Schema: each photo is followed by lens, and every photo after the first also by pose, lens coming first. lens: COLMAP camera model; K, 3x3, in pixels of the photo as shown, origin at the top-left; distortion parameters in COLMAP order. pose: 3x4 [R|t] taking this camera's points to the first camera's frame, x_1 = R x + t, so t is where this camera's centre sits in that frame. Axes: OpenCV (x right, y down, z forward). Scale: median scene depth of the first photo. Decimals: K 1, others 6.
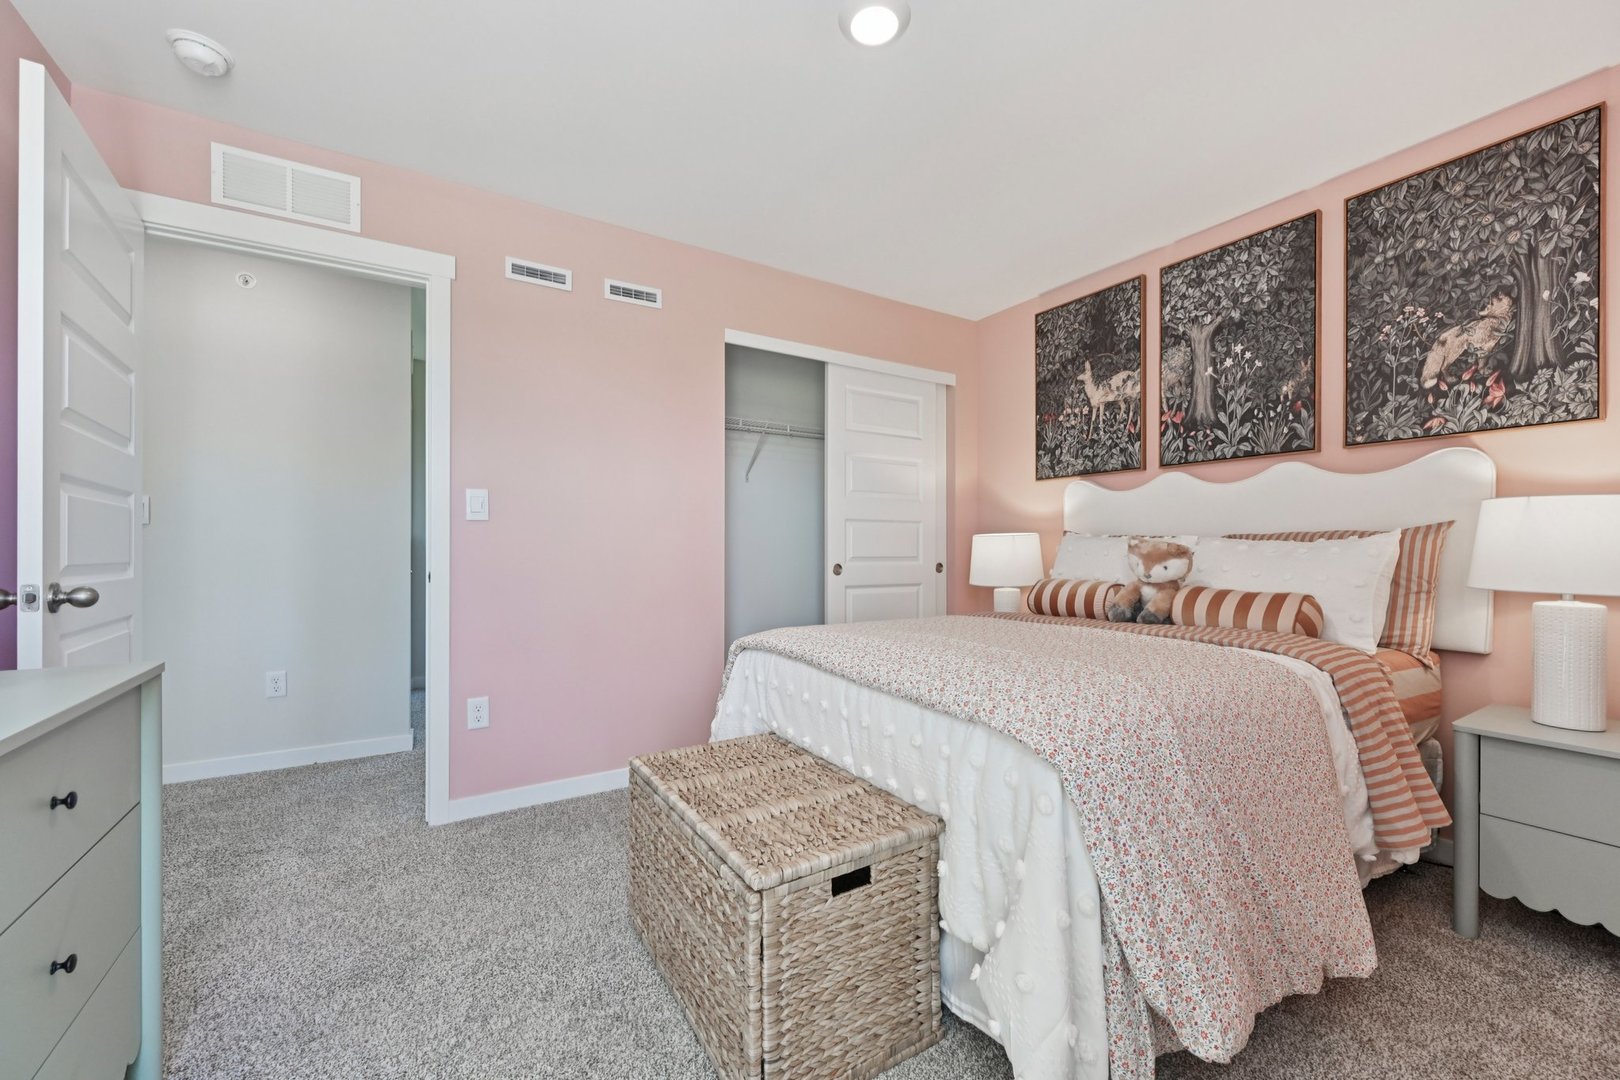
lens RADIAL K [[636.4, 0, 815.1], [0, 636.4, 545.1], [0, 0, 1]] dist [-0.001066, -0.000153]
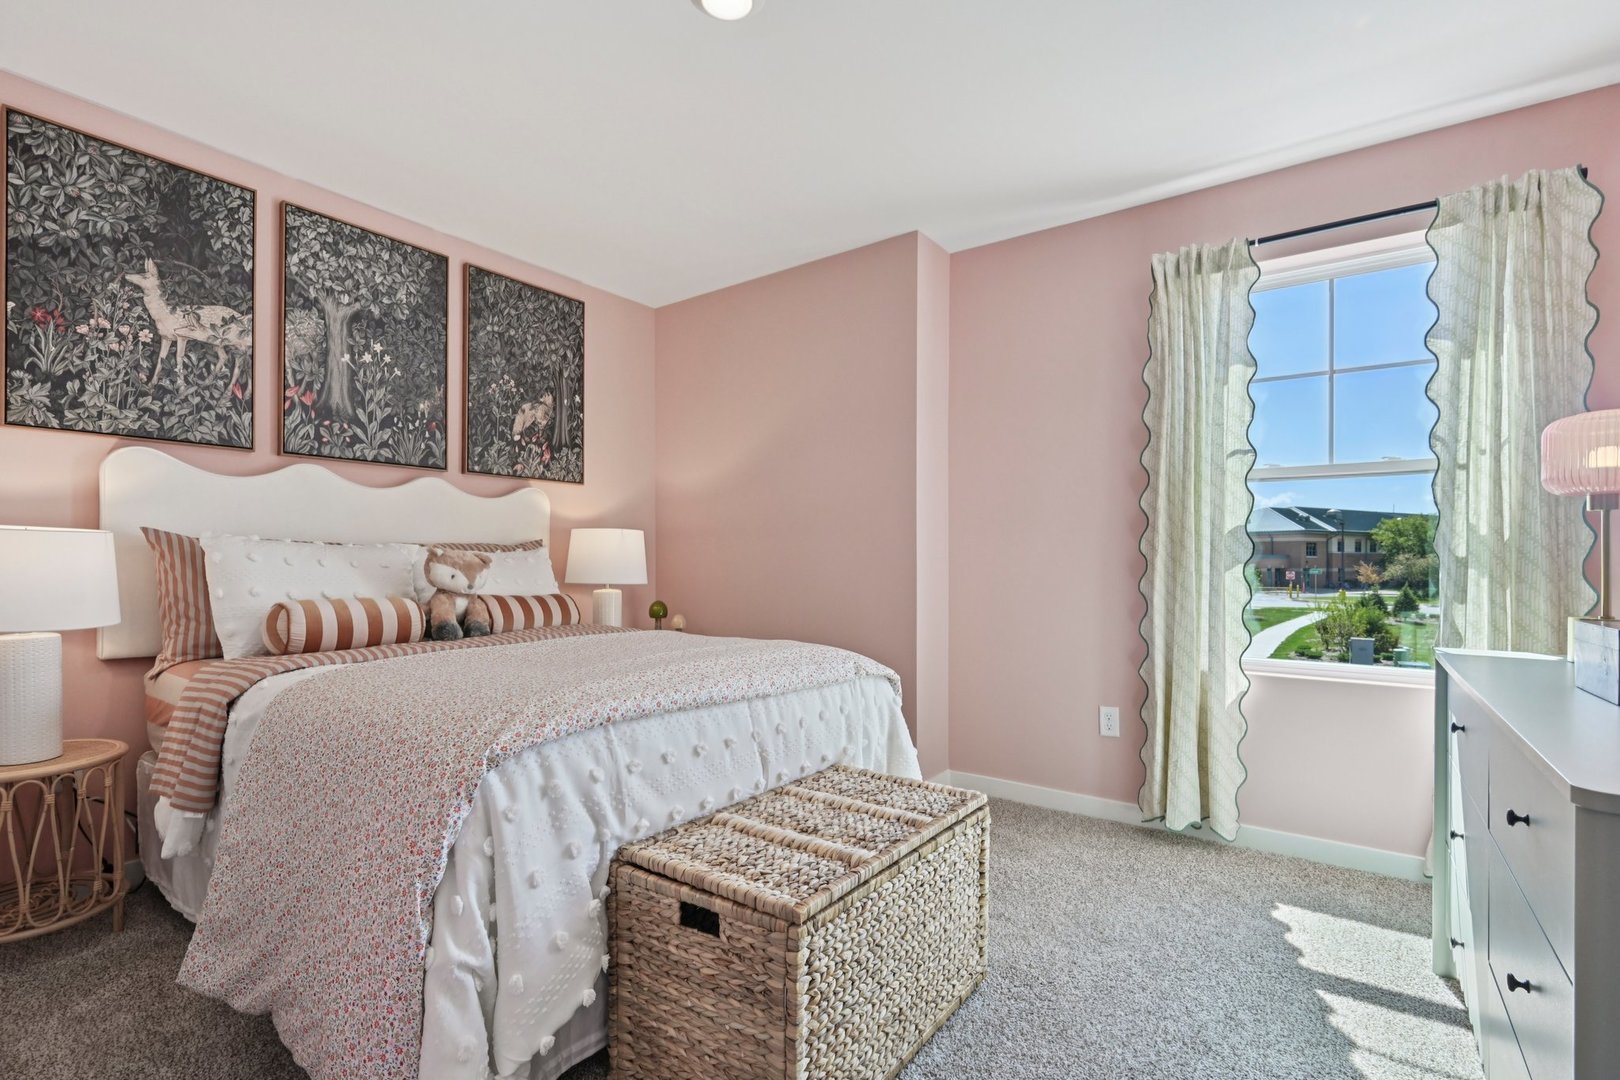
lens RADIAL K [[736.9, 0, 815.5], [0, 736.9, 555.7], [0, 0, 1]] dist [0.001063, 0.000054]
pose [[-0.366425, 0.002466, 0.930444, -0.593748], [-0.011528, 0.999908, -0.007190, 0.002764], [-0.930376, -0.013360, -0.366363, 0.781083]]
